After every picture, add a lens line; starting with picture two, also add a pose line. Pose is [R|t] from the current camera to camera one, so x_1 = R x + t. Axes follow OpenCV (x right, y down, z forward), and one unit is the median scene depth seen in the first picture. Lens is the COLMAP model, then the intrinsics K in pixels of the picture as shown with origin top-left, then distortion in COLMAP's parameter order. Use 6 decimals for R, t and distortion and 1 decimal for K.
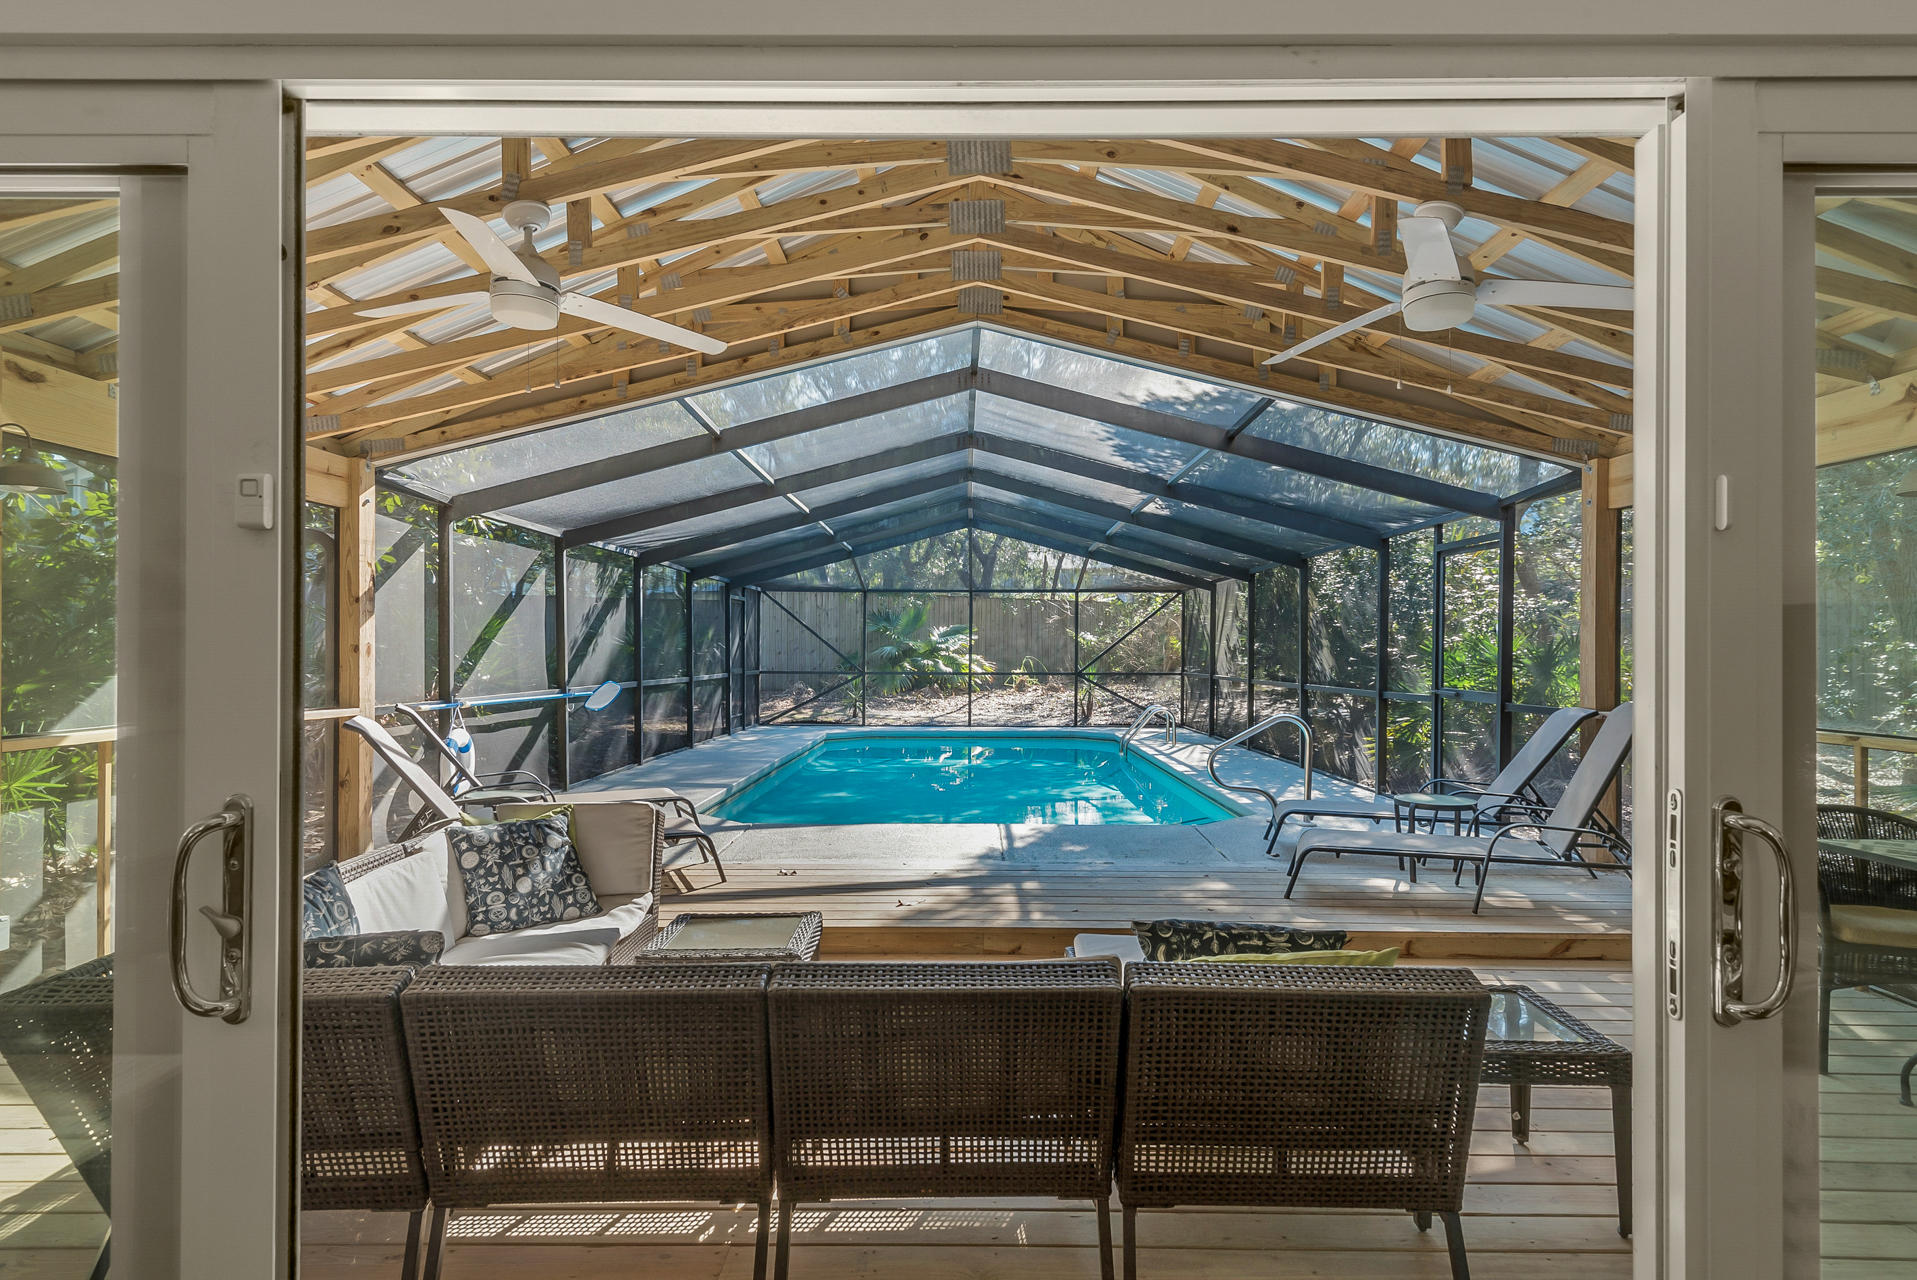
lens RADIAL K [[1054.0, 0, 957.2], [0, 1054.0, 646.5], [0, 0, 1]] dist [0.002055, 0.000003]
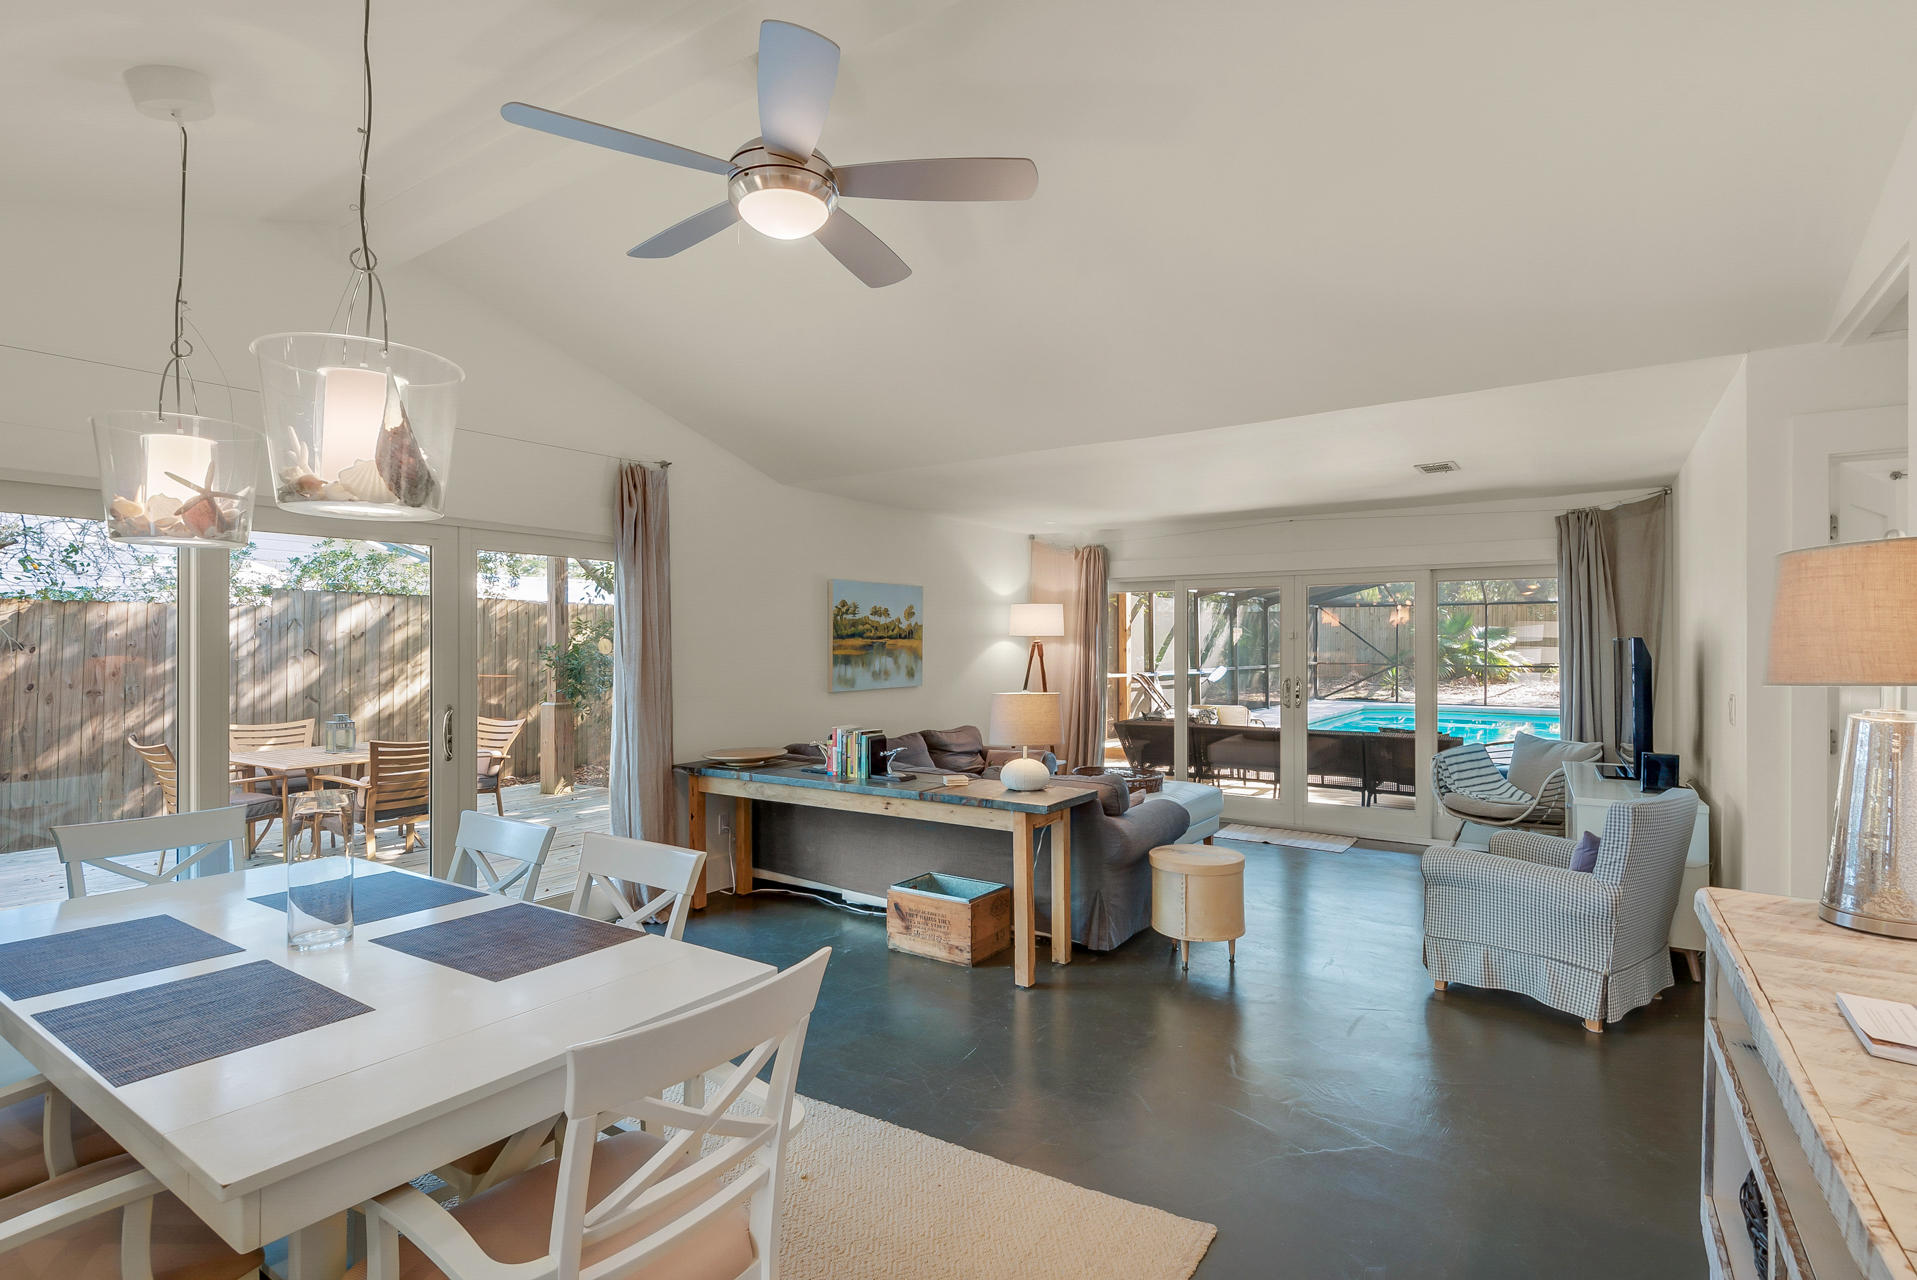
lens RADIAL K [[920.7, 0, 958.5], [0, 920.7, 640.0], [0, 0, 1]] dist [0.011462, -0.009677]
pose [[0.835830, -0.002424, -0.548982, 0.236158], [0.001680, 0.999997, -0.001858, -0.014908], [0.548985, 0.000630, 0.835832, -0.838927]]
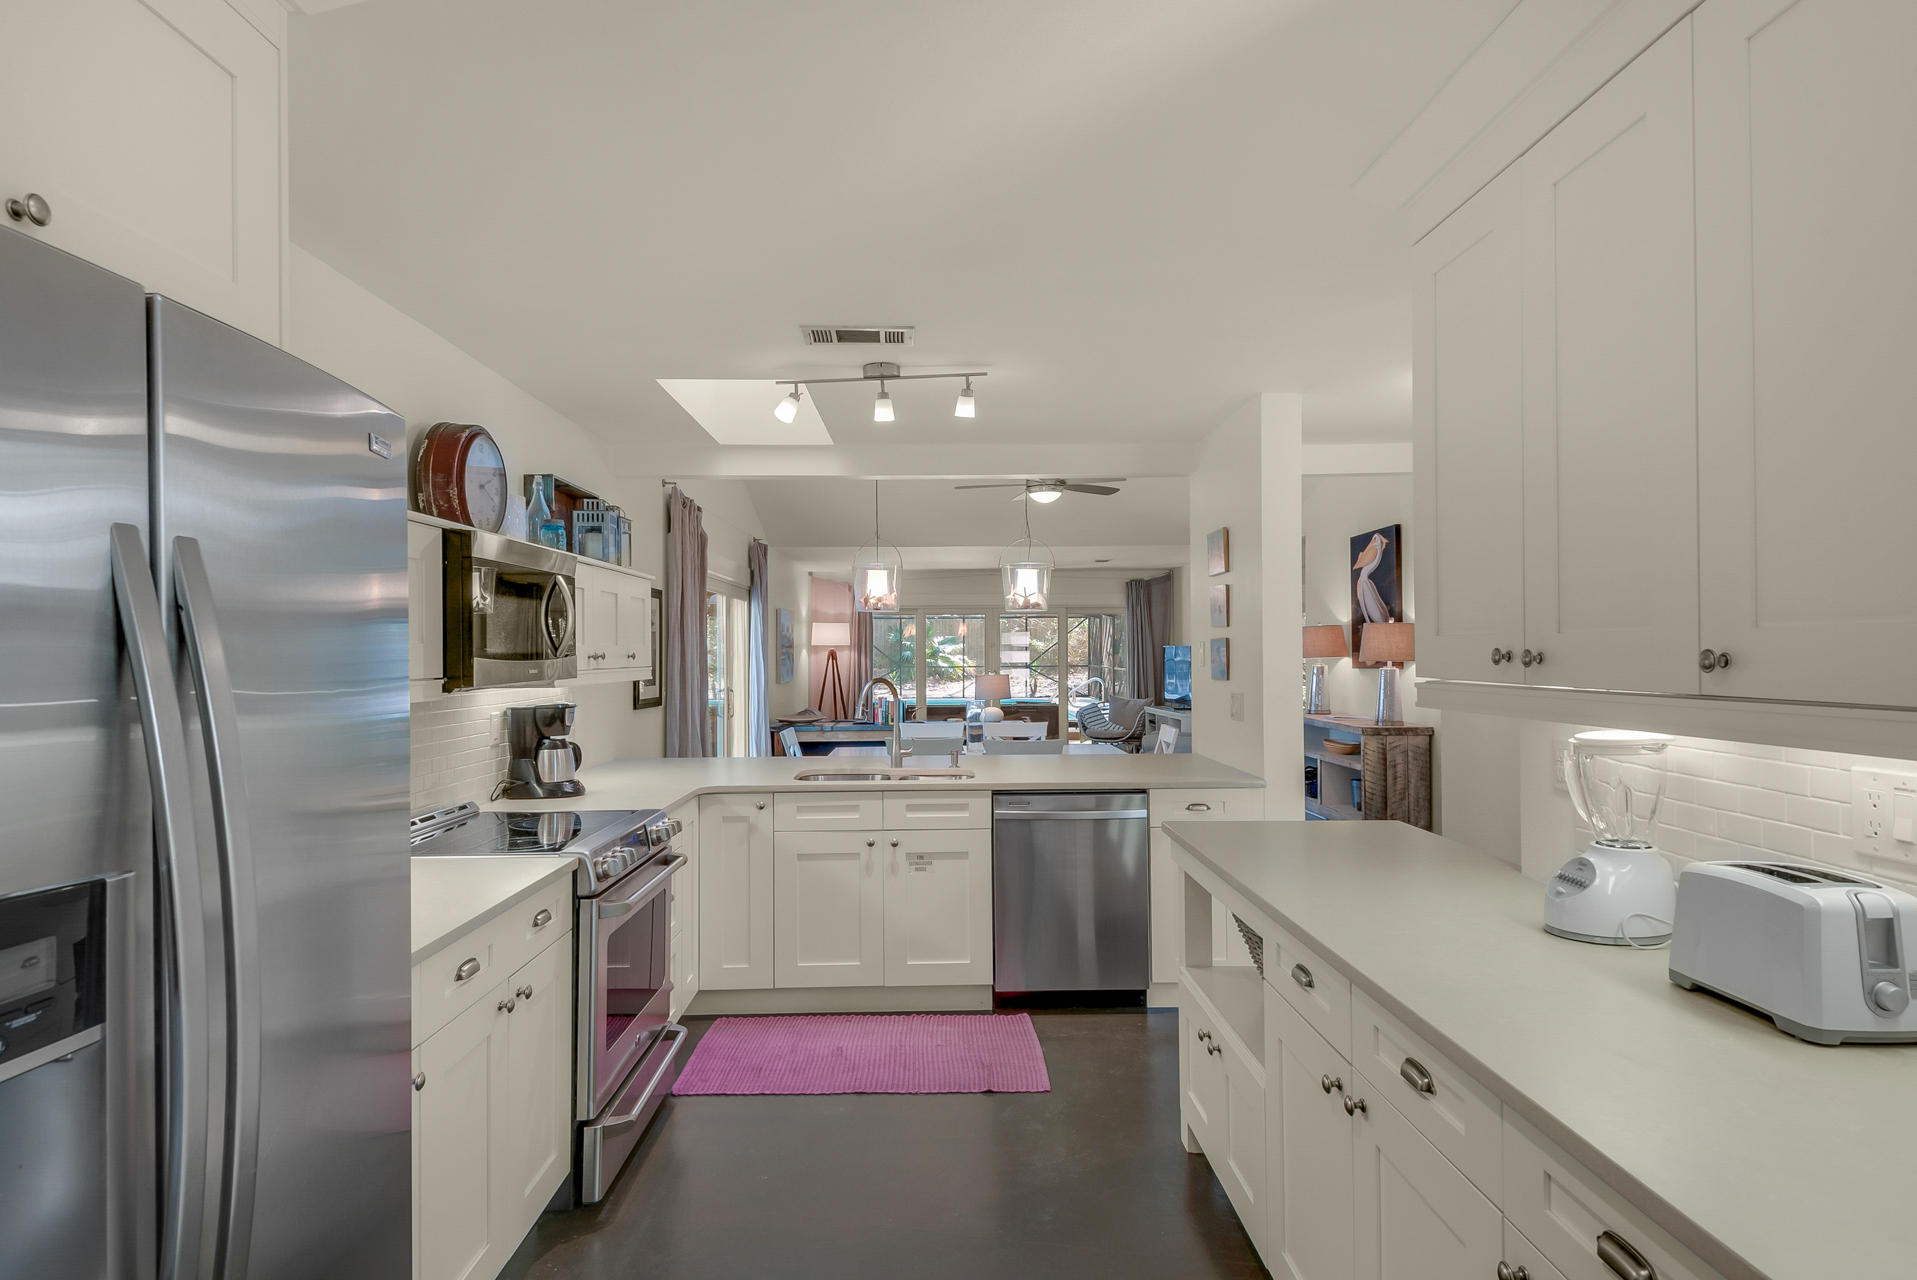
lens RADIAL K [[1054.0, 0, 957.2], [0, 1054.0, 646.5], [0, 0, 1]] dist [0.002055, 0.000003]
pose [[0.999538, -0.008546, 0.029171, -0.108003], [0.008529, 0.999963, 0.000725, -0.019451], [-0.029176, -0.000476, 0.999574, -1.636461]]
